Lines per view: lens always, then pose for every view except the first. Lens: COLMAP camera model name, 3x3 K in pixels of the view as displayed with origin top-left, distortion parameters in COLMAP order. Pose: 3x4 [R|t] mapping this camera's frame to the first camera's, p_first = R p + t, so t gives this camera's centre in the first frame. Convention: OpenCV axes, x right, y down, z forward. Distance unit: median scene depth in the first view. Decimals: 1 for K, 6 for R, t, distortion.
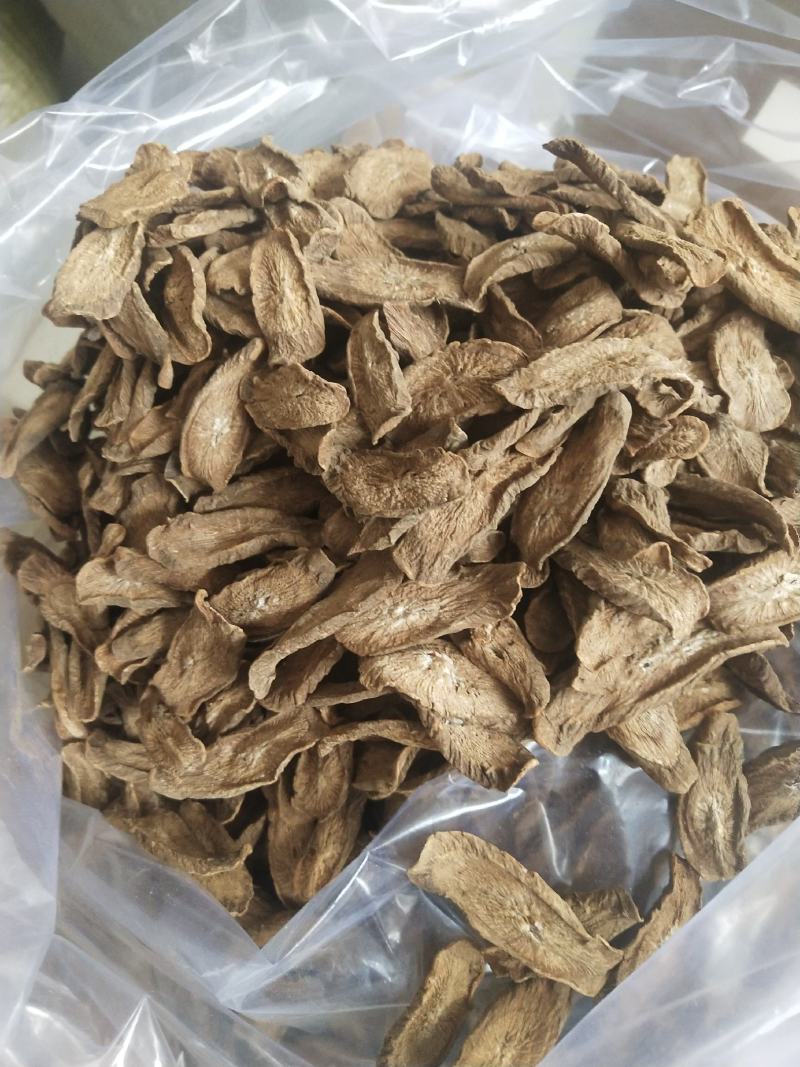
lens RADIAL K [[857.3, 0, 400.0], [0, 857.3, 533.5], [0, 0, 1]] dist [-0.054104, 0.087047]
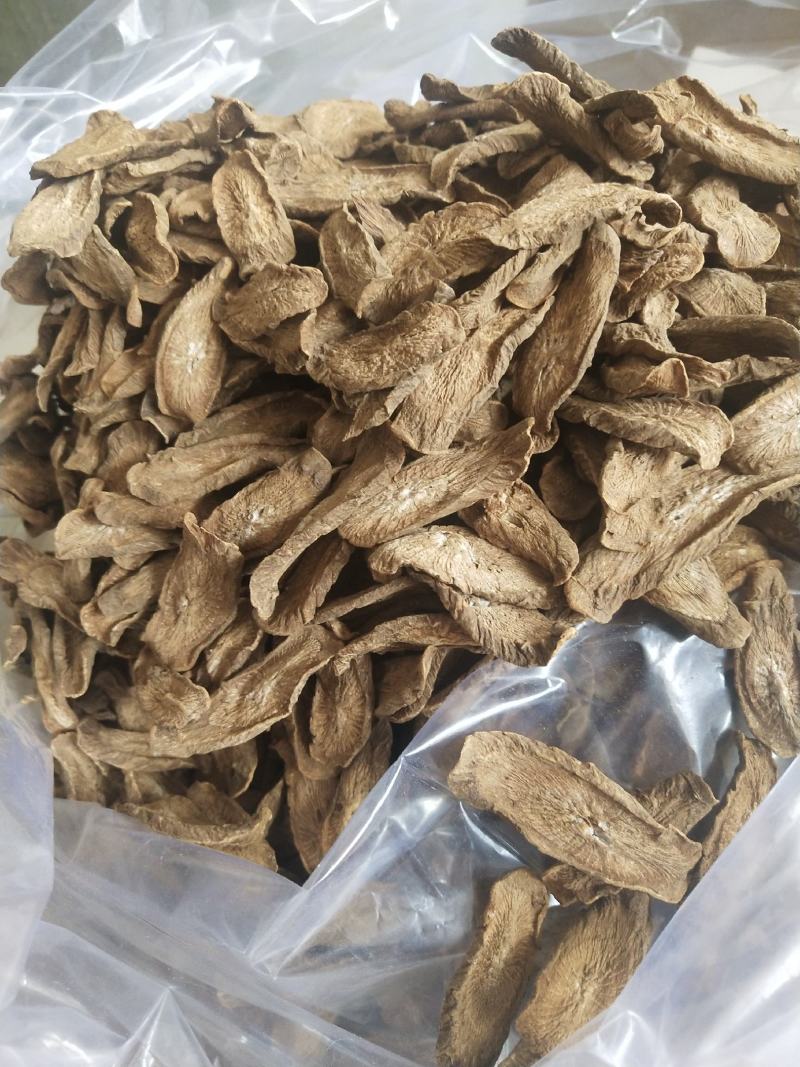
lens RADIAL K [[857.3, 0, 400.0], [0, 857.3, 533.5], [0, 0, 1]] dist [-0.054104, 0.087047]
pose [[0.993061, -0.114234, 0.027922, -0.036369], [0.116888, 0.984881, -0.127852, 0.248175], [-0.012894, 0.130229, 0.991400, 0.085712]]
